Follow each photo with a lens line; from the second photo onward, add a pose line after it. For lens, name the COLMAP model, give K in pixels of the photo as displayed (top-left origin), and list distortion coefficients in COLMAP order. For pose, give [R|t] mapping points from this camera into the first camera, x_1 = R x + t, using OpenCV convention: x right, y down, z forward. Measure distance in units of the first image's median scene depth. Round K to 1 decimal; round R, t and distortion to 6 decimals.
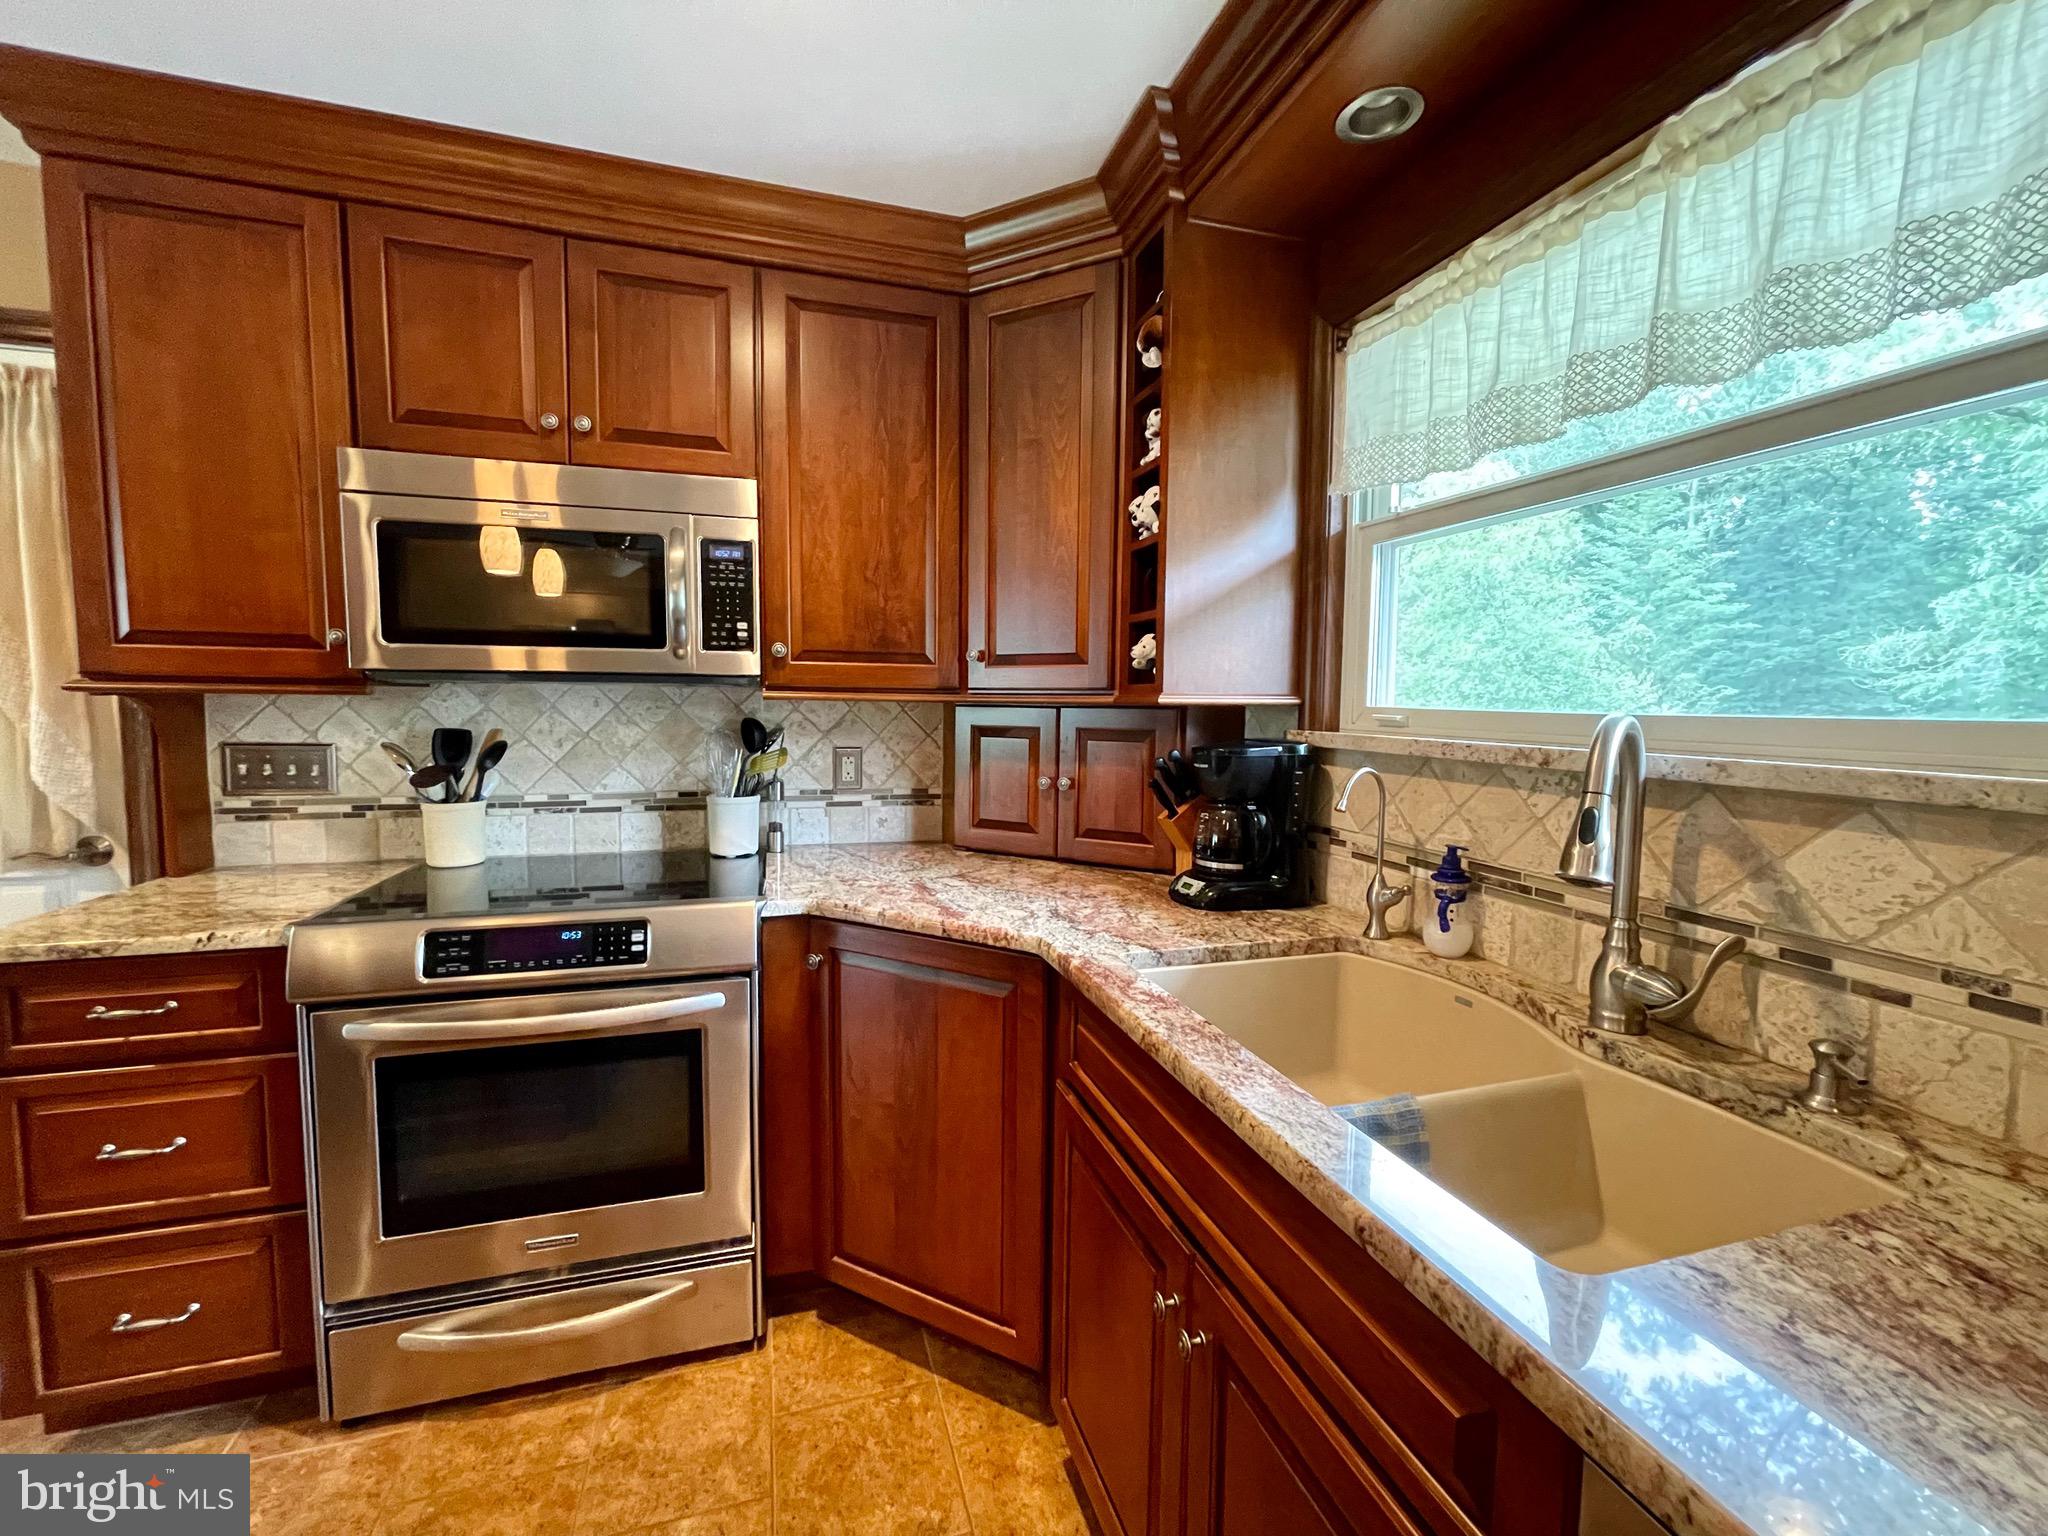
lens RADIAL K [[825.9, 0, 1004.3], [0, 825.9, 765.2], [0, 0, 1]] dist [-0.005402, 0.000605]
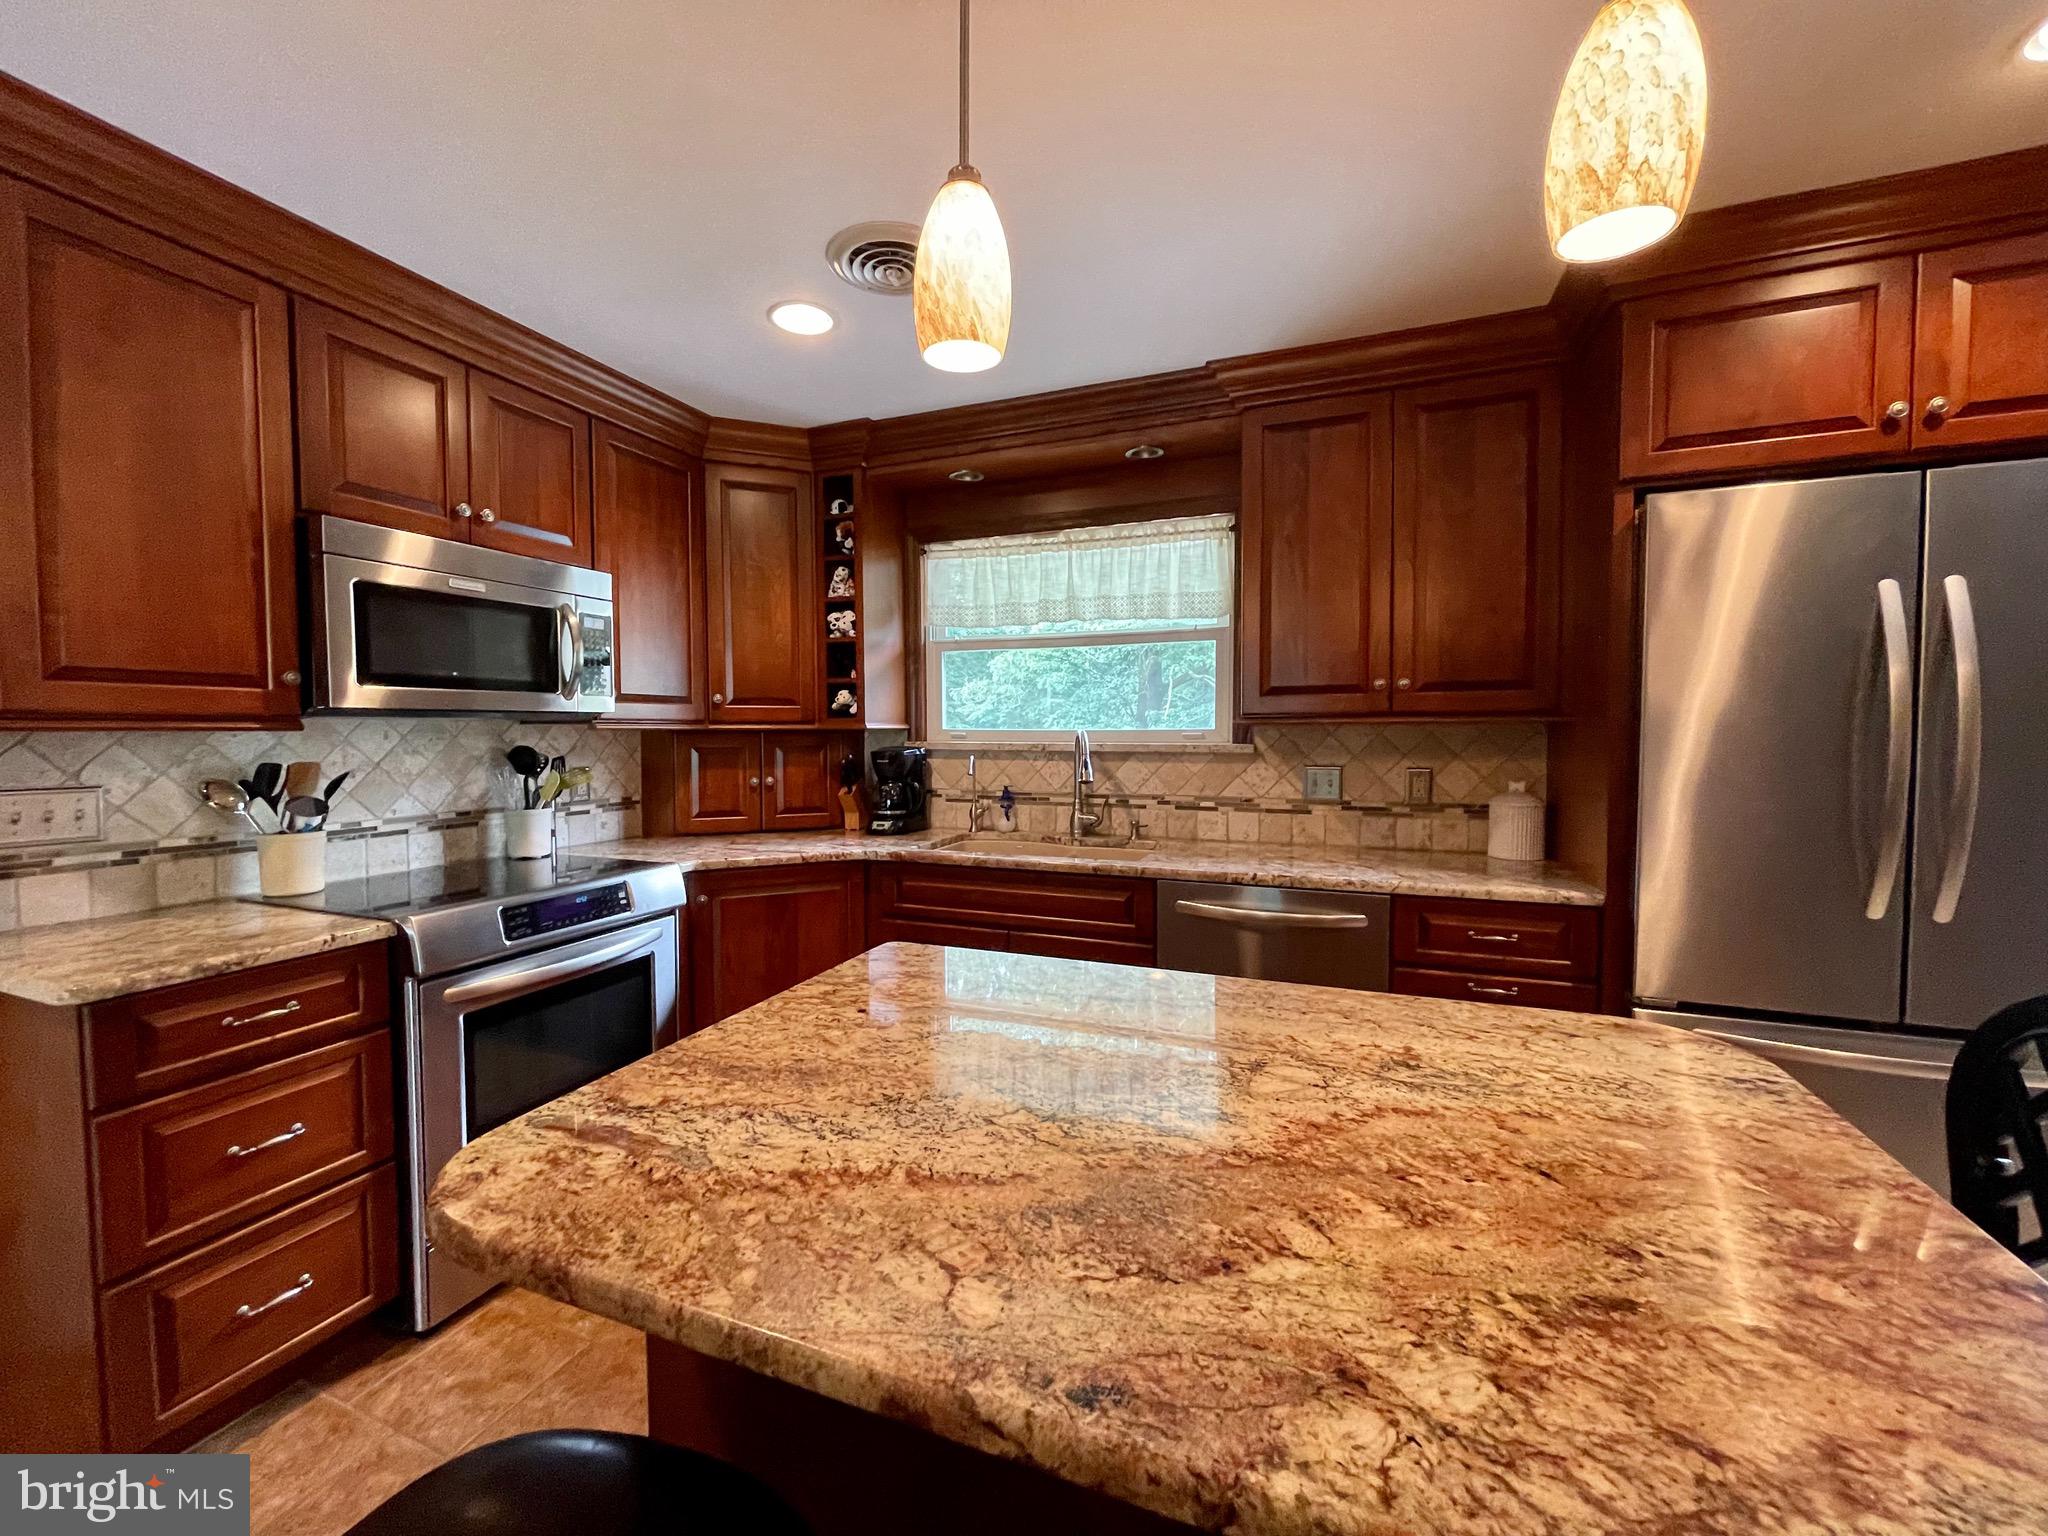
lens RADIAL K [[825.9, 0, 1016.6], [0, 825.9, 763.3], [0, 0, 1]] dist [-0.005402, 0.000605]
pose [[0.622599, -0.046159, 0.781178, -0.999403], [0.070710, 0.997494, 0.002584, 0.020993], [-0.779339, 0.053628, 0.624303, -0.402367]]
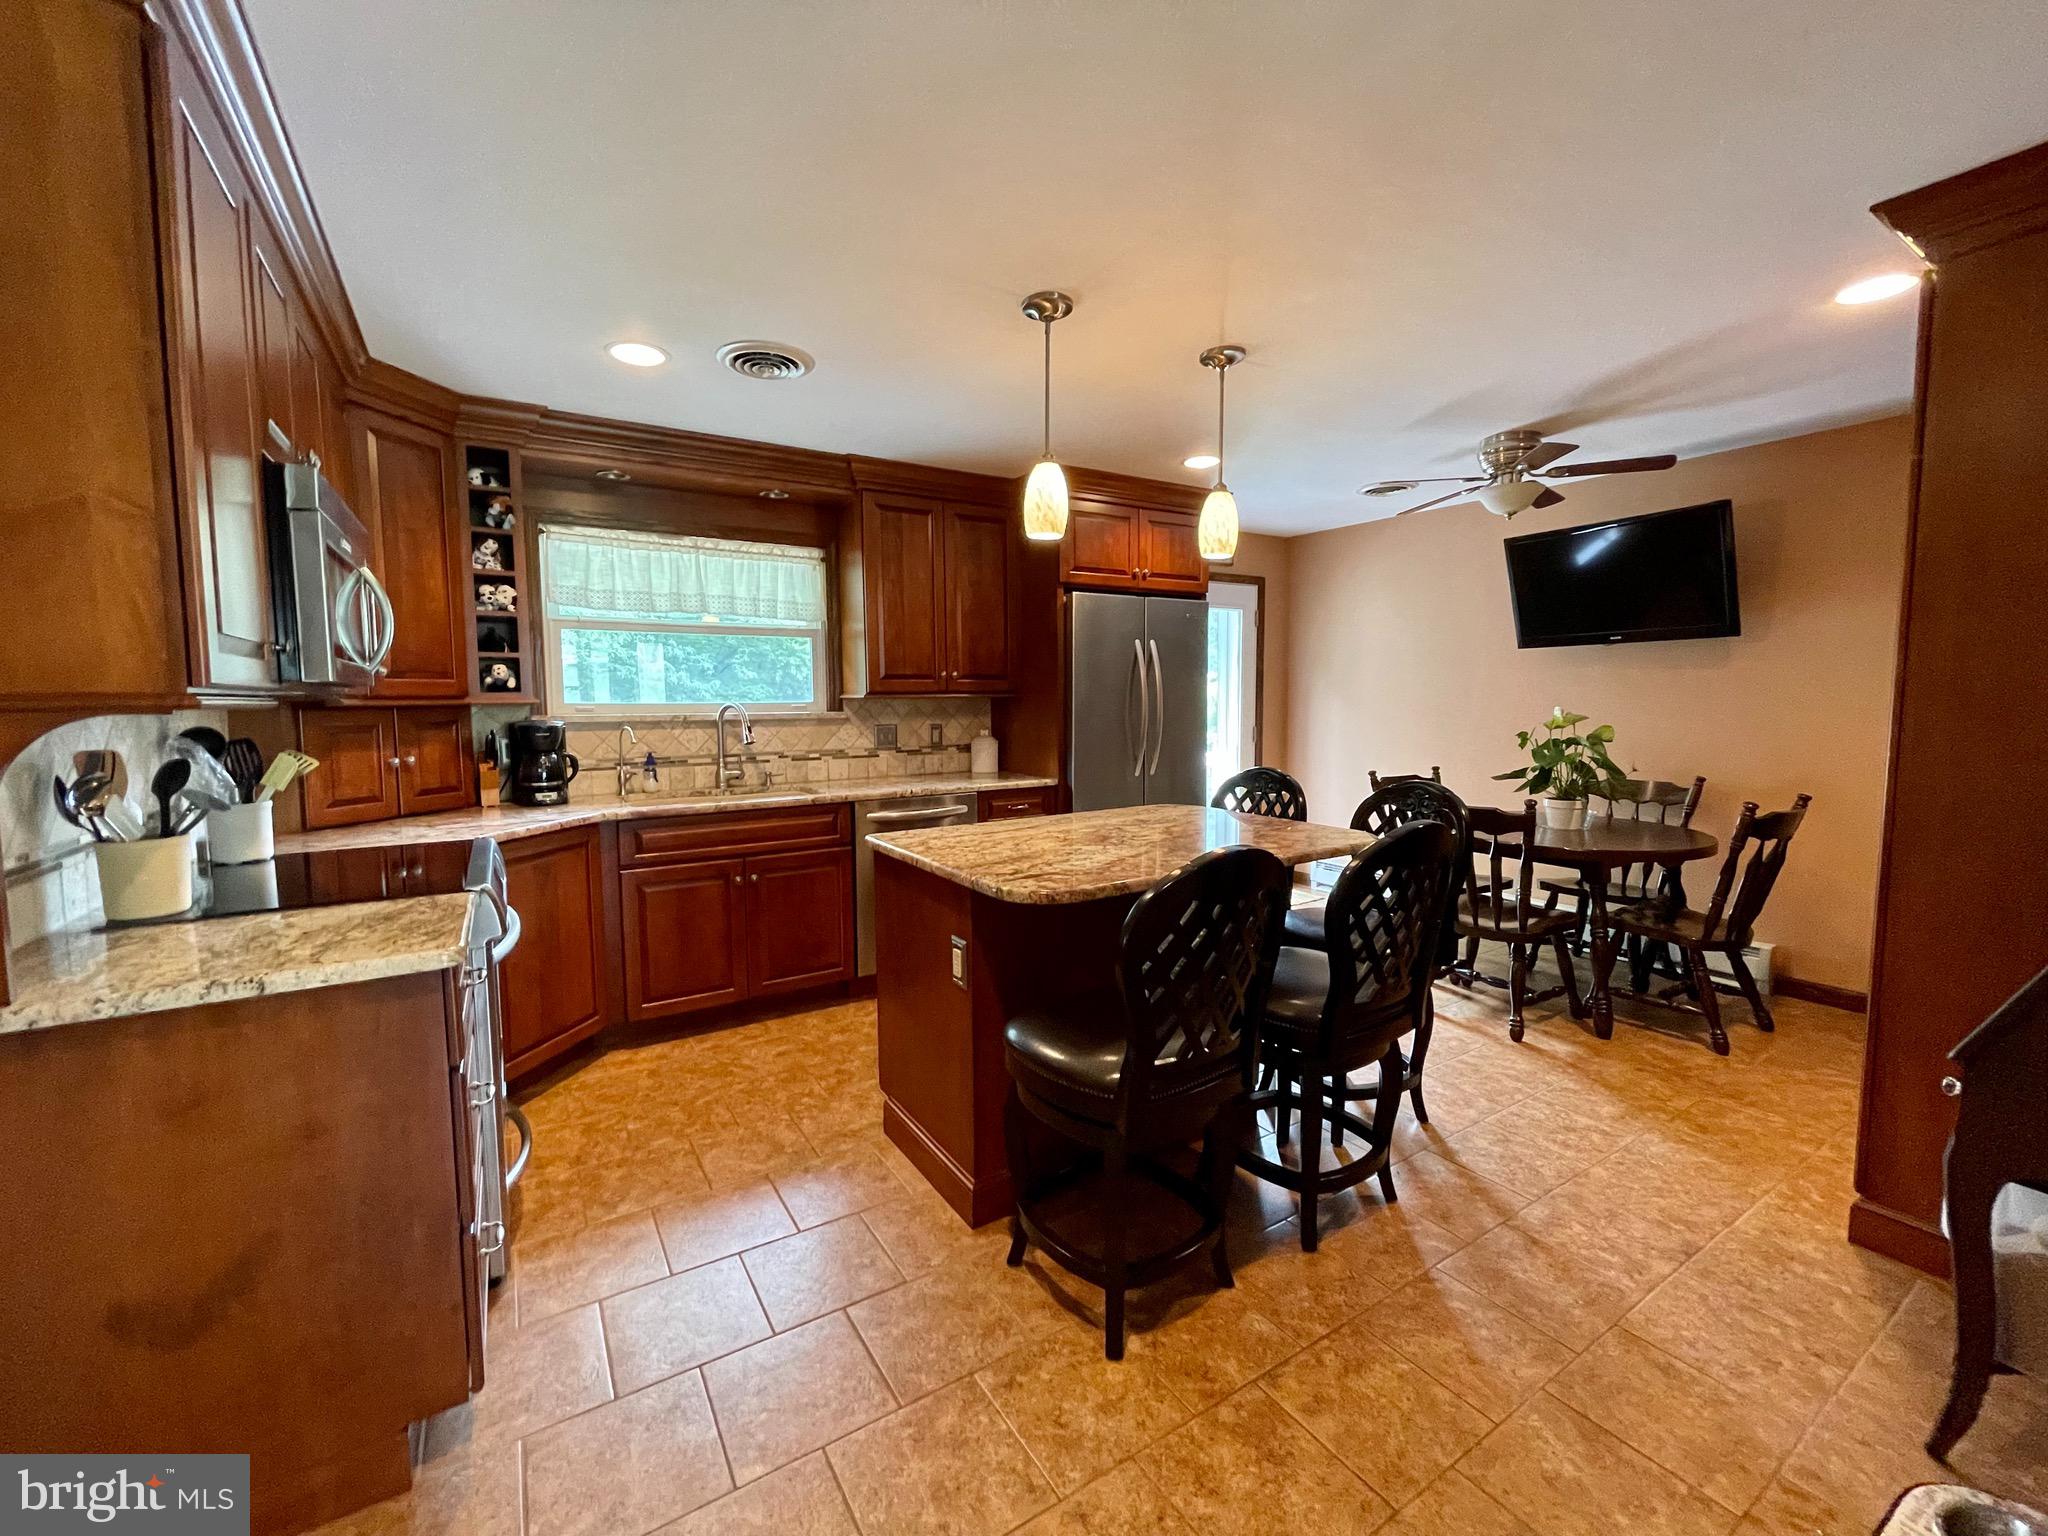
lens RADIAL K [[825.9, 0, 1024.6], [0, 825.9, 763.5], [0, 0, 1]] dist [-0.005402, 0.000605]
pose [[-0.277960, -0.086507, 0.956689, -1.870091], [0.077839, 0.990633, 0.112192, -0.059248], [-0.957434, 0.105652, -0.268623, 0.414507]]
